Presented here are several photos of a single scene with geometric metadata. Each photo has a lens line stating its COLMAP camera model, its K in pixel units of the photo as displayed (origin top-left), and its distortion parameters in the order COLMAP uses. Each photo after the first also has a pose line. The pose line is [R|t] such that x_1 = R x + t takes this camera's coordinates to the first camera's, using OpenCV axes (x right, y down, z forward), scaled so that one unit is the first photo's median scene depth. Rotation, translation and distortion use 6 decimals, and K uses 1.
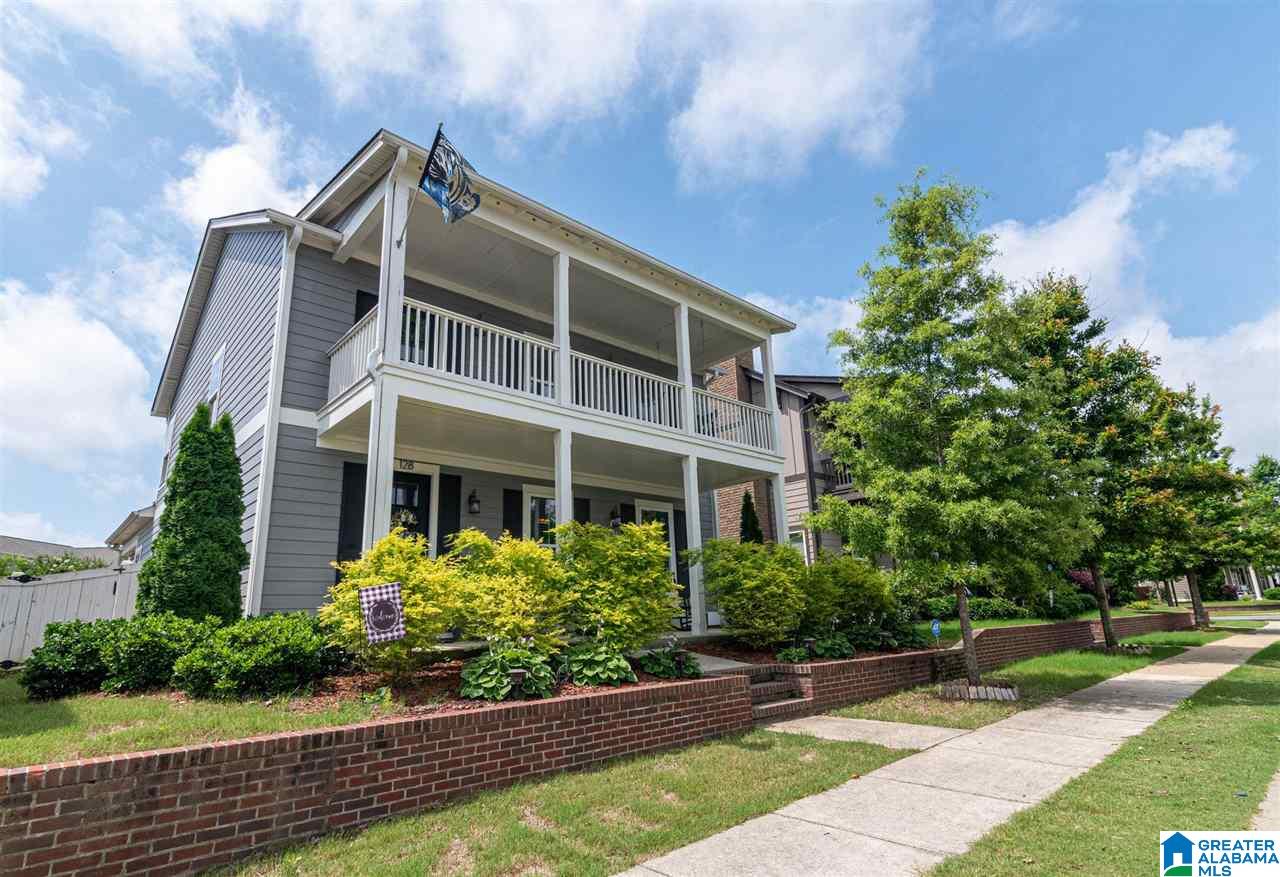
lens RADIAL K [[648.2, 0, 631.2], [0, 648.2, 449.2], [0, 0, 1]] dist [0.009066, -0.001517]
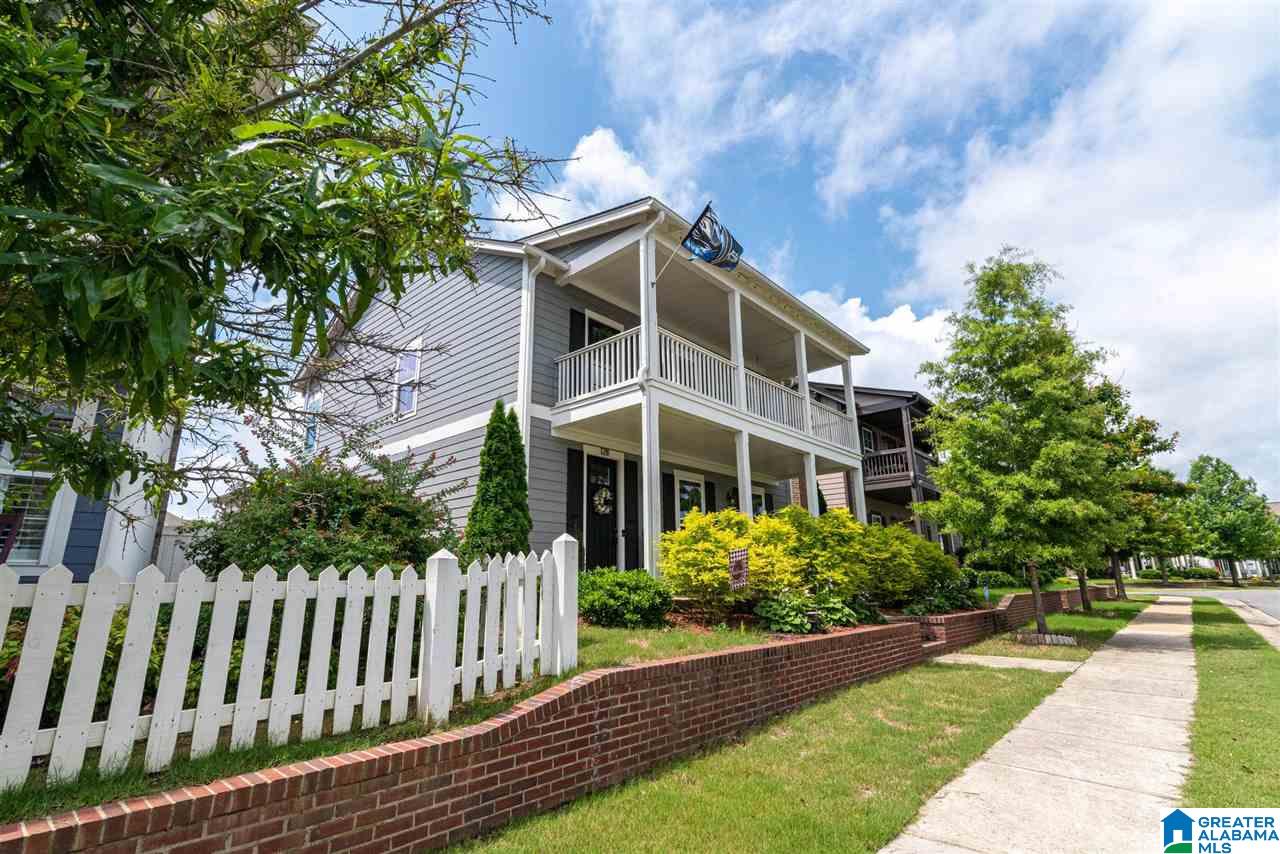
lens RADIAL K [[606.6, 0, 637.4], [0, 606.6, 419.9], [0, 0, 1]] dist [0.003622, -0.000039]
pose [[0.993371, 0.049102, 0.103942, -0.455090], [-0.047832, 0.998748, -0.014670, -0.024870], [-0.104532, 0.009601, 0.994475, -0.175275]]
